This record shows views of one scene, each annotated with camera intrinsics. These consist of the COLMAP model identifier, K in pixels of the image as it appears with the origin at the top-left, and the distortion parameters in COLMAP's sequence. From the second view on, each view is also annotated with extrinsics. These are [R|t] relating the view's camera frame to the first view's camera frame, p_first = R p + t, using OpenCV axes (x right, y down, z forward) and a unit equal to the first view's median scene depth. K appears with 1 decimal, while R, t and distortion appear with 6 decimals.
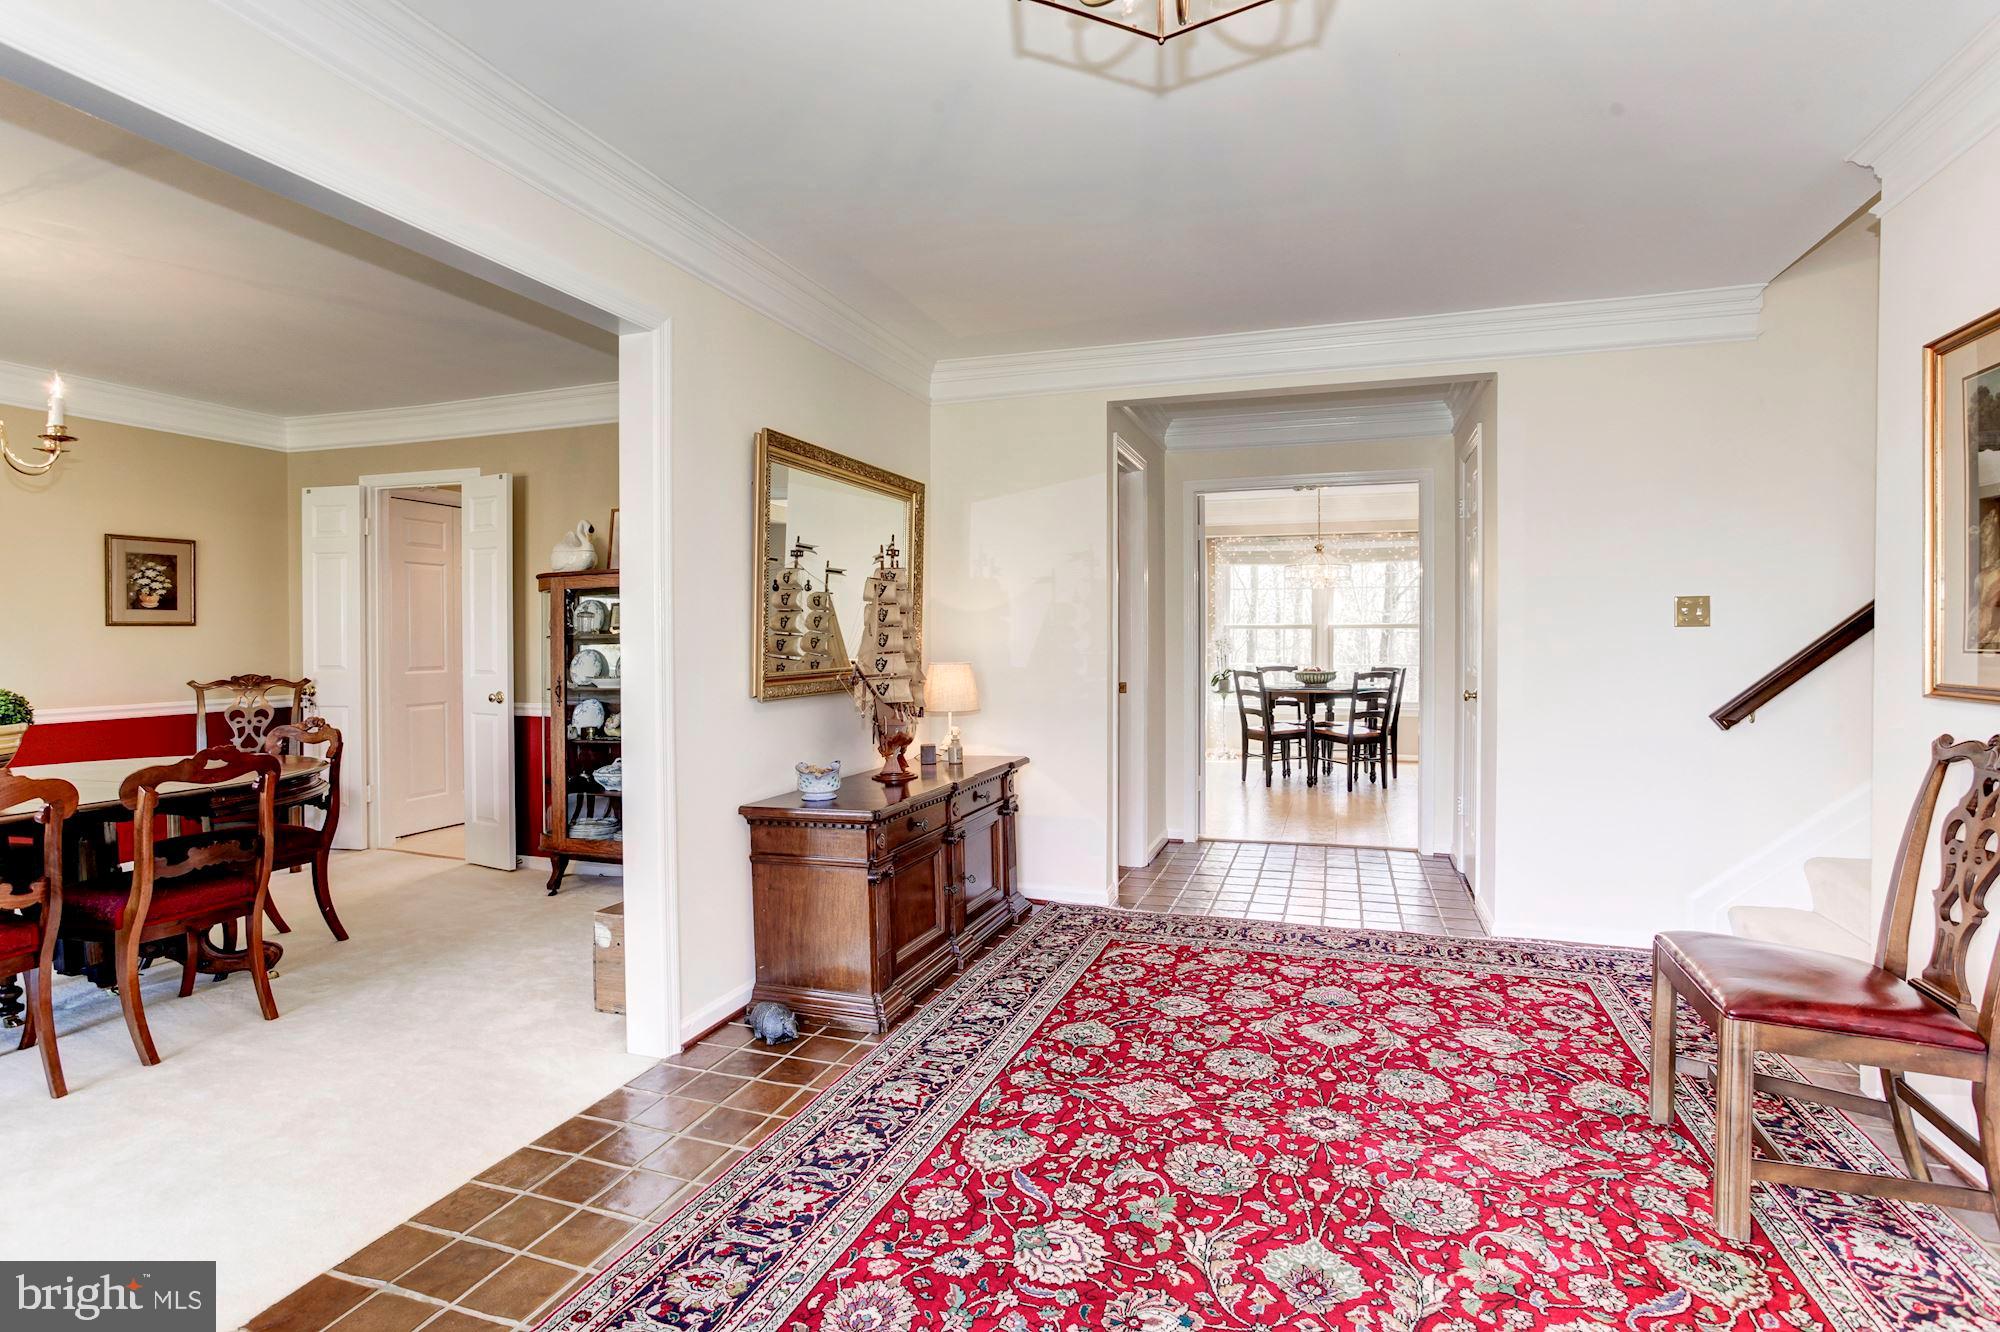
lens RADIAL K [[936.1, 0, 1027.4], [0, 936.1, 675.8], [0, 0, 1]] dist [-0.007349, 0.002694]
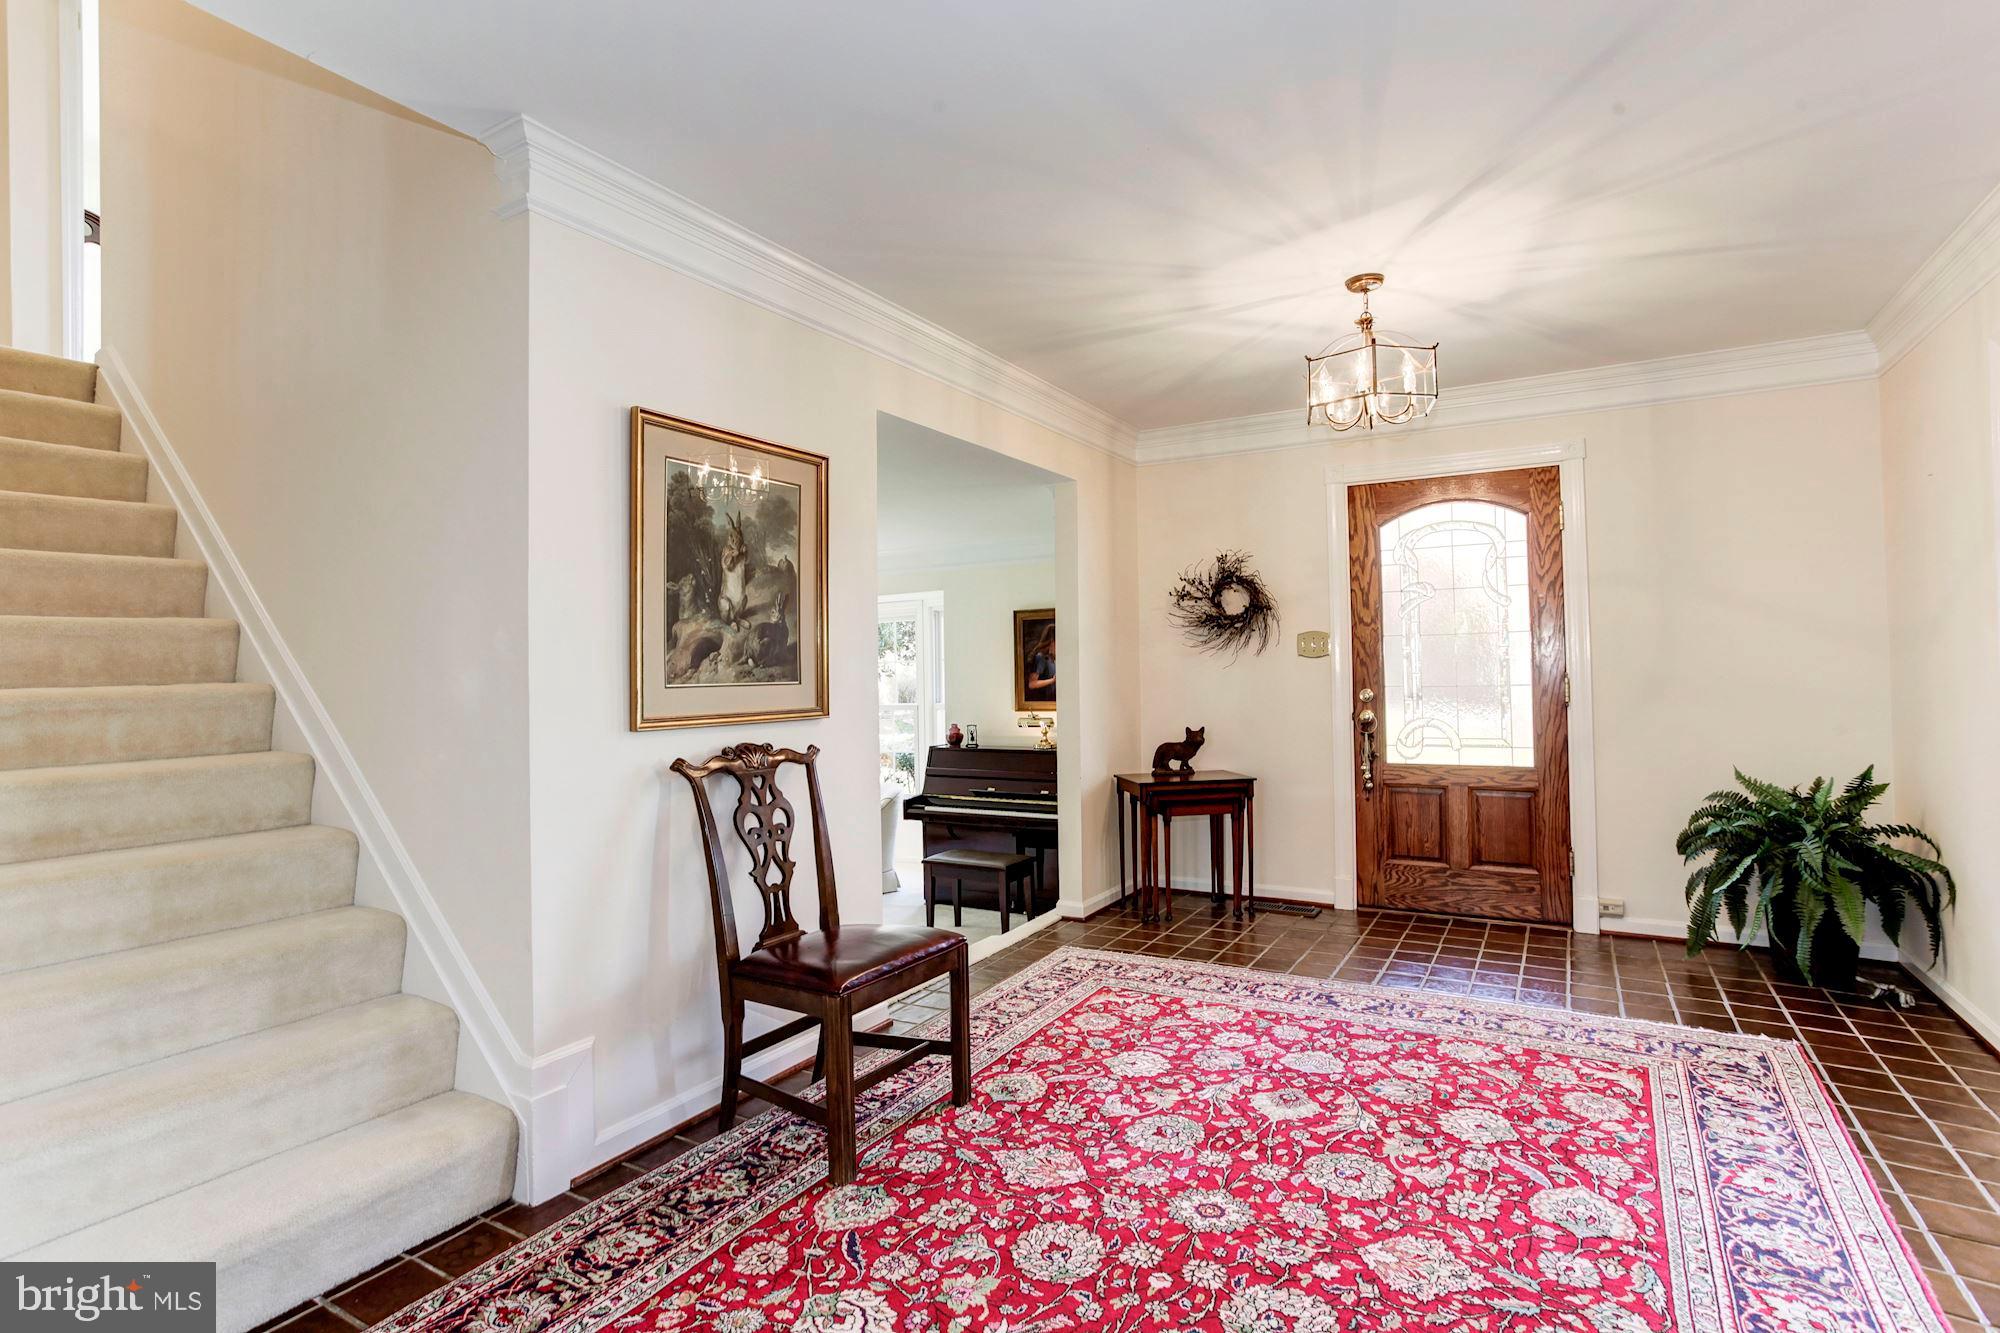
lens RADIAL K [[989.7, 0, 1012.1], [0, 989.7, 656.5], [0, 0, 1]] dist [-0.045925, 0.024166]
pose [[-0.979452, 0.023235, 0.200335, 0.290354], [0.028201, 0.999361, 0.021971, -0.070161], [-0.199696, 0.027170, -0.979481, 1.855194]]
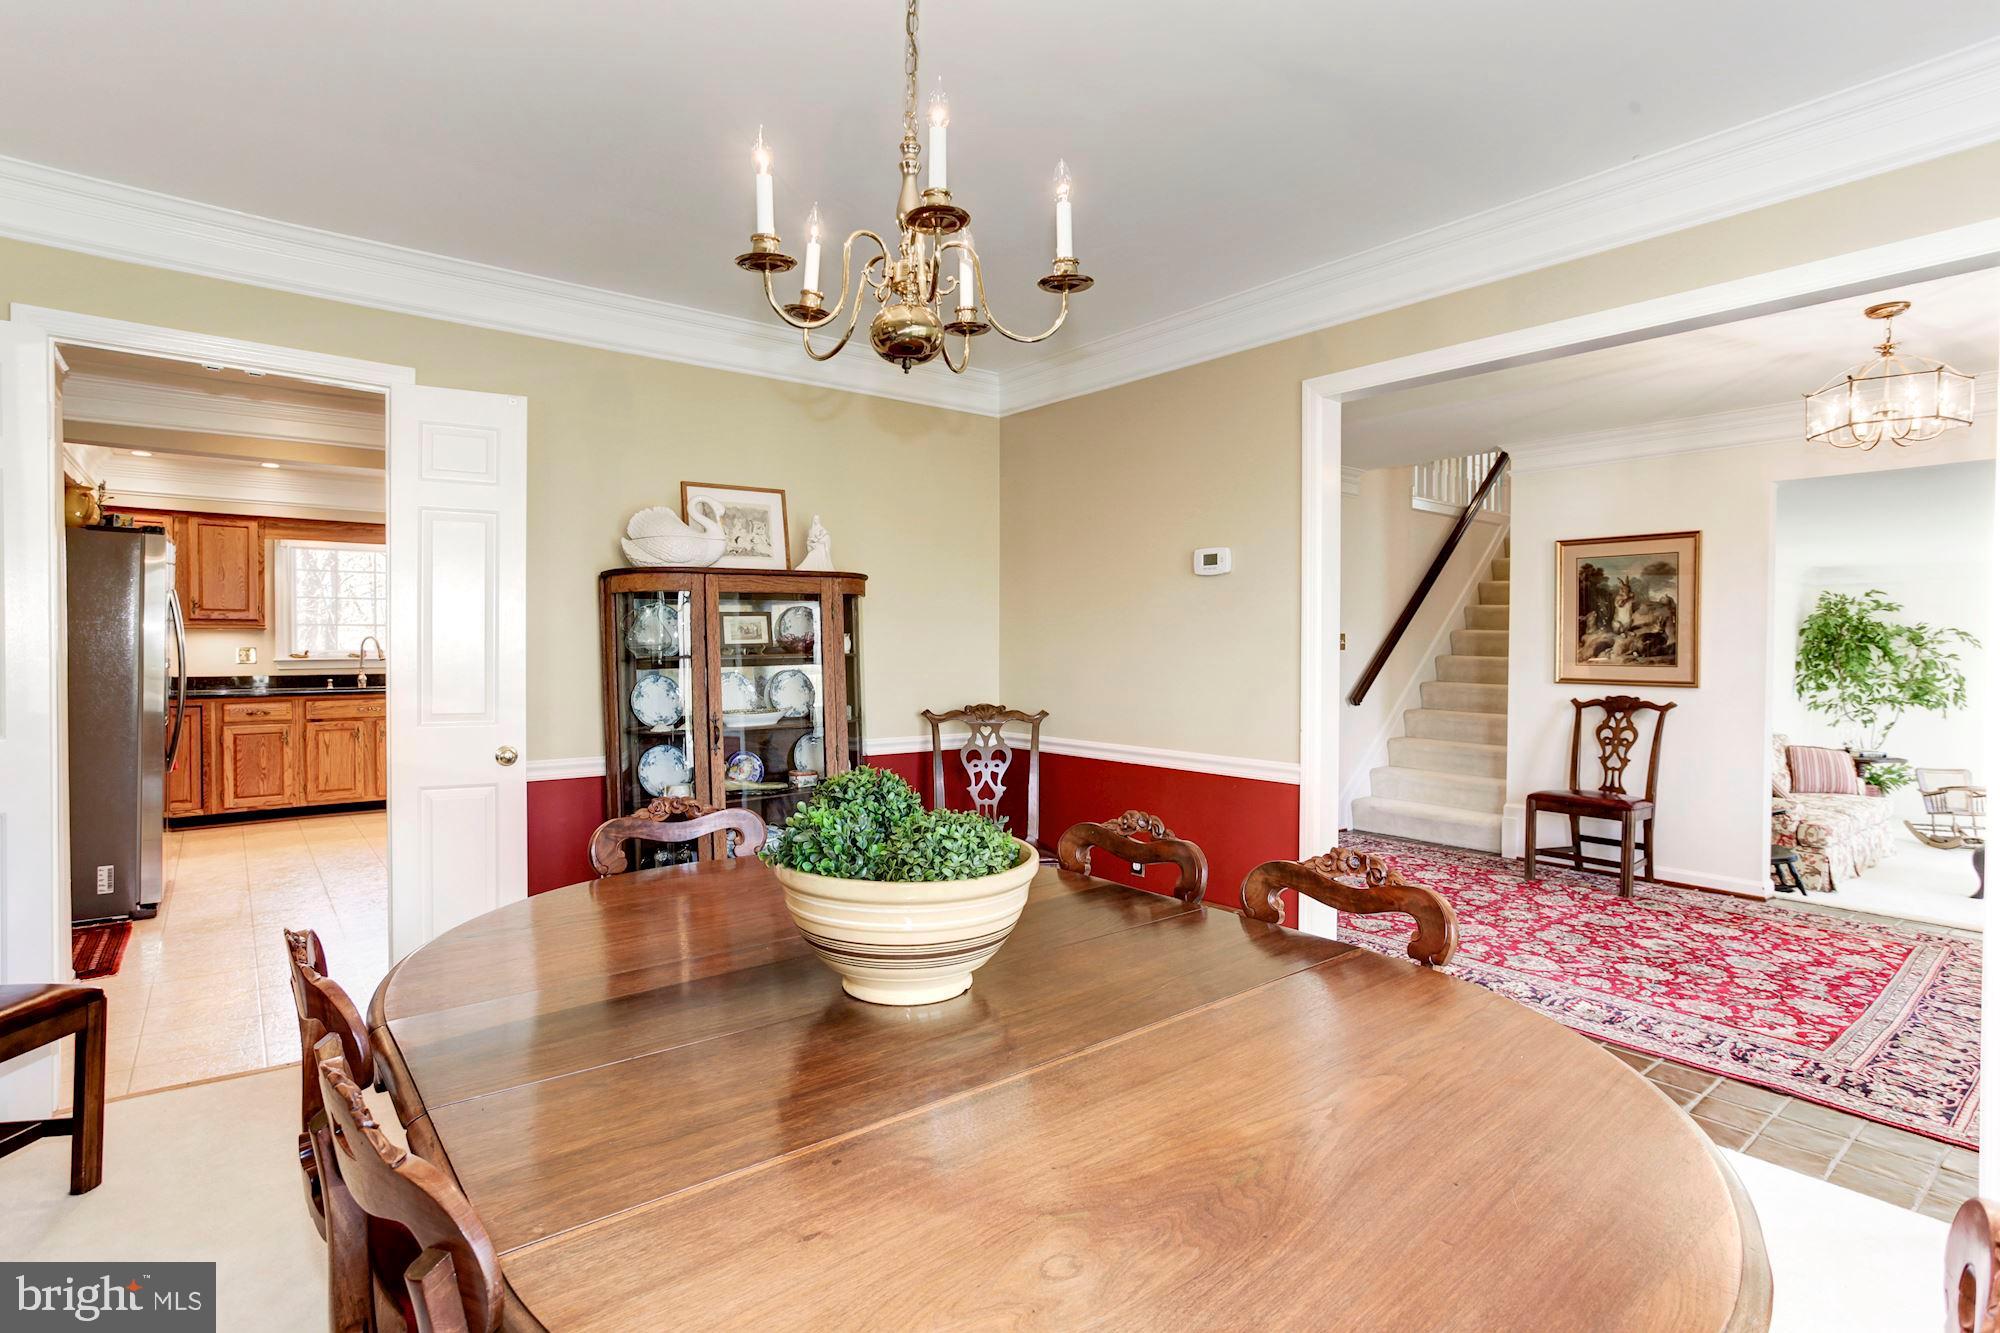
lens RADIAL K [[989.7, 0, 987.2], [0, 989.7, 666.6], [0, 0, 1]] dist [-0.045925, 0.024166]
pose [[0.543658, -0.002551, 0.839303, -1.836203], [0.014227, 0.999880, -0.006176, -0.024328], [-0.839187, 0.015298, 0.543628, 0.784140]]
